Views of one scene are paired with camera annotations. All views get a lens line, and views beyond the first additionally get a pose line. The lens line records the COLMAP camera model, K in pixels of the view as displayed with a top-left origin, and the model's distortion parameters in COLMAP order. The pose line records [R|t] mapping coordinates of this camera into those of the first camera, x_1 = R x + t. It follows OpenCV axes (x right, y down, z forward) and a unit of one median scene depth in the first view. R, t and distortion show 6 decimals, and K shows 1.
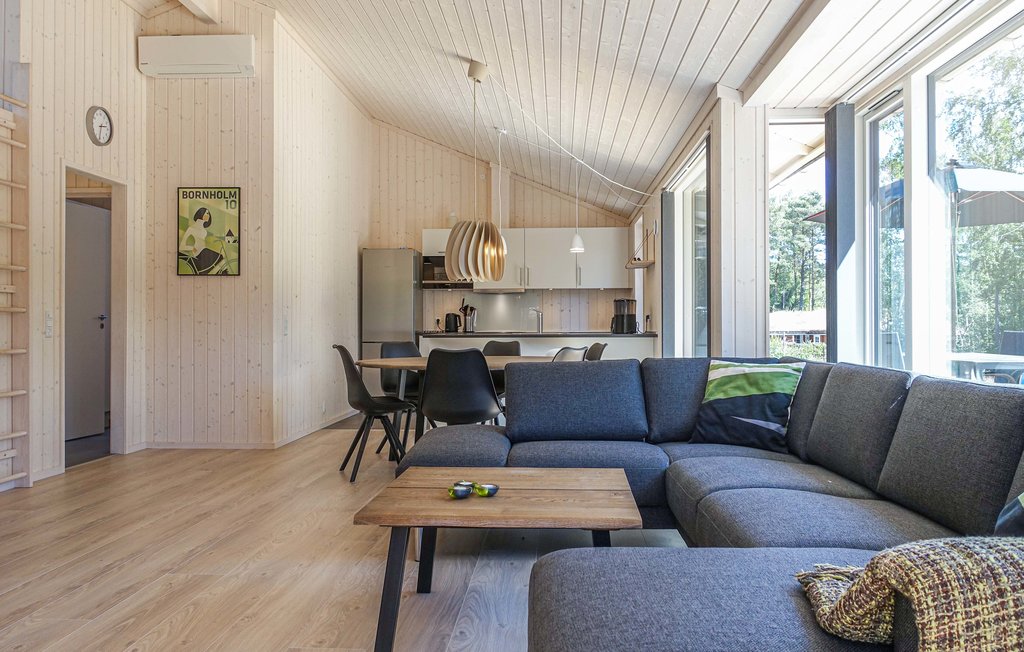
lens RADIAL K [[791.5, 0, 510.2], [0, 791.5, 321.6], [0, 0, 1]] dist [0.004157, -0.000572]
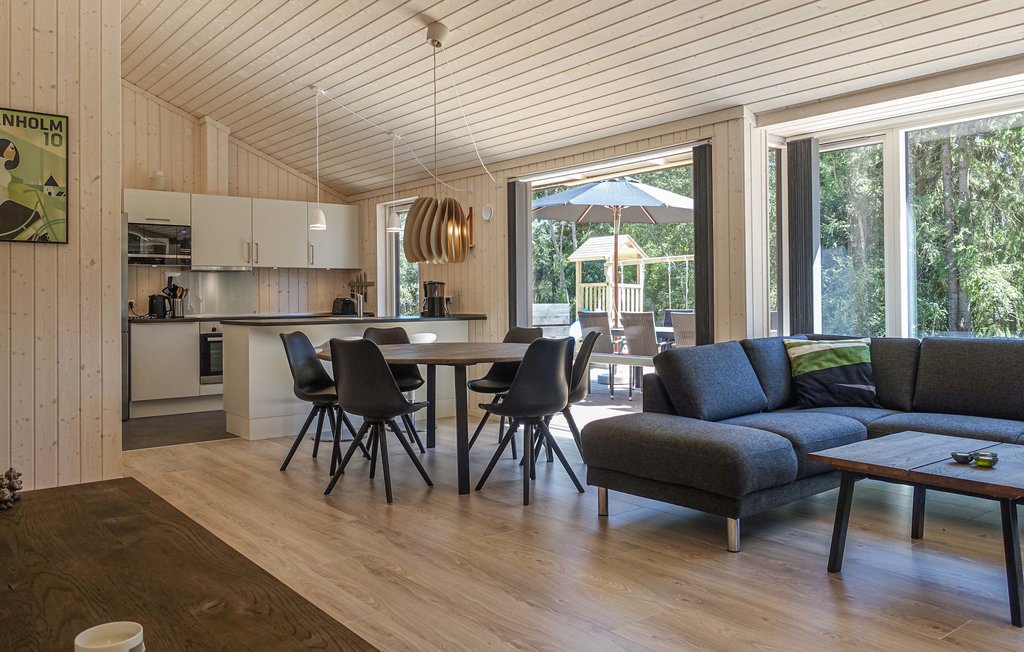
lens RADIAL K [[791.5, 0, 513.1], [0, 791.5, 286.0], [0, 0, 1]] dist [0.004157, -0.000572]
pose [[0.747765, 0.006189, 0.663935, -0.508494], [0.004422, 0.999888, -0.014300, -0.009762], [-0.663949, 0.013629, 0.747654, 0.224697]]
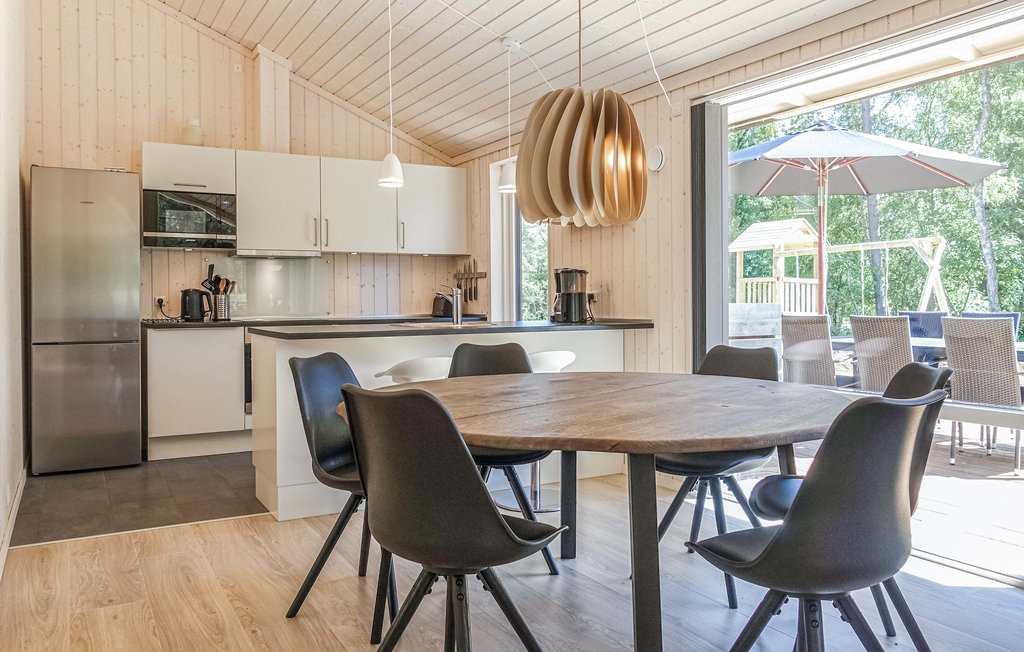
lens RADIAL K [[791.5, 0, 515.0], [0, 791.5, 300.1], [0, 0, 1]] dist [0.004157, -0.000572]
pose [[0.845370, -0.005499, 0.534153, -0.278565], [0.002763, 0.999979, 0.005921, -0.008241], [-0.534175, -0.003530, 0.845367, 0.551844]]
